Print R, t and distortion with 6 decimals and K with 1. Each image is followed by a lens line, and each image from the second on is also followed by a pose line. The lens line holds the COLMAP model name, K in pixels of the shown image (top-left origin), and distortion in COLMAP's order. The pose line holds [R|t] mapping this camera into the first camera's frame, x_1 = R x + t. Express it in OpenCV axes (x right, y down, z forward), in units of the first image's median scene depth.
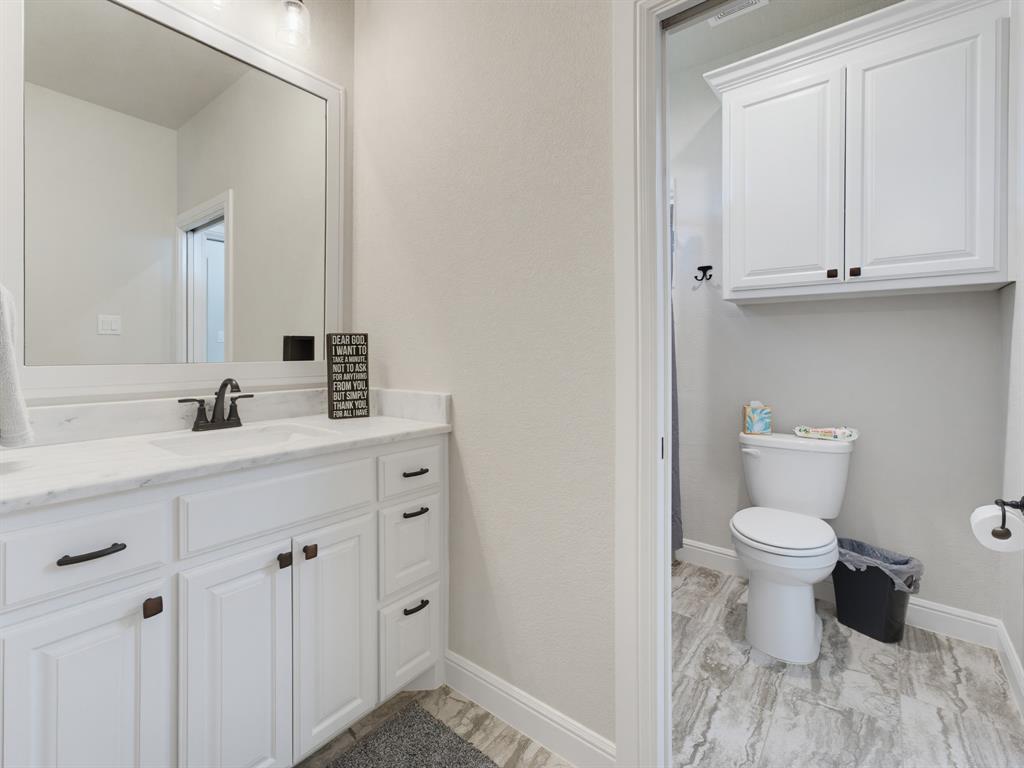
lens RADIAL K [[455.3, 0, 510.3], [0, 455.3, 367.9], [0, 0, 1]] dist [0.000748, 0.000079]
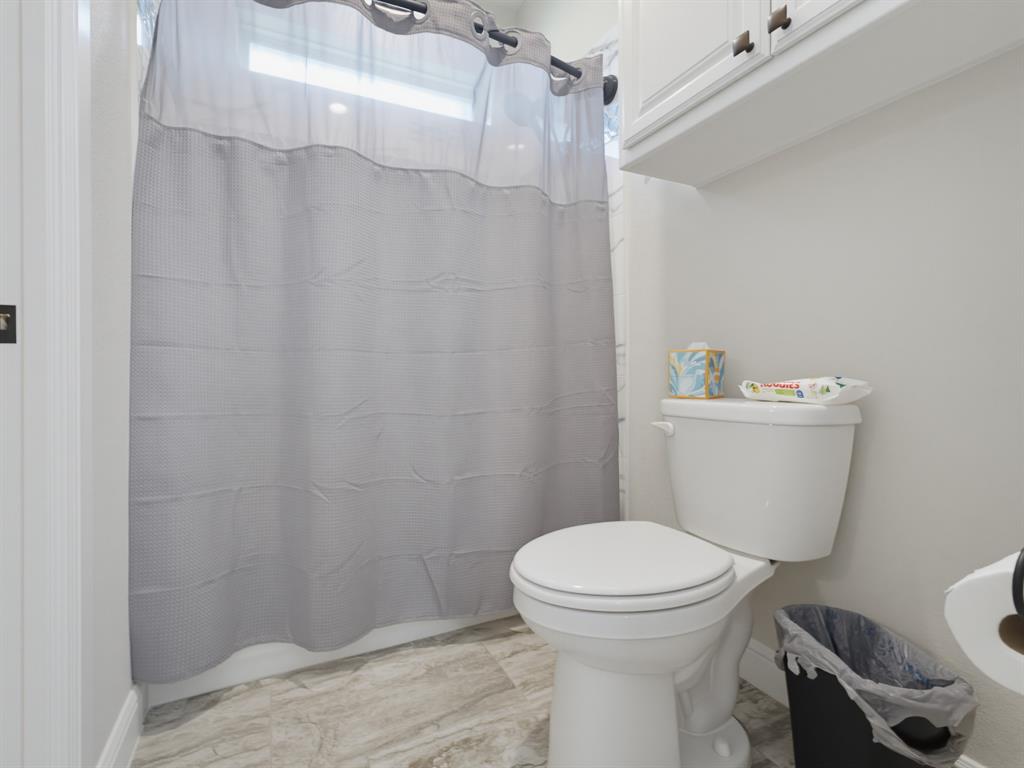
lens RADIAL K [[476.0, 0, 512.0], [0, 476.0, 384.0], [0, 0, 1]] dist [0.000015, 0.000047]
pose [[0.908793, 0.002128, -0.417243, 0.647437], [-0.002610, 0.999996, -0.000585, 0.141340], [0.417240, 0.001621, 0.908795, 0.411091]]
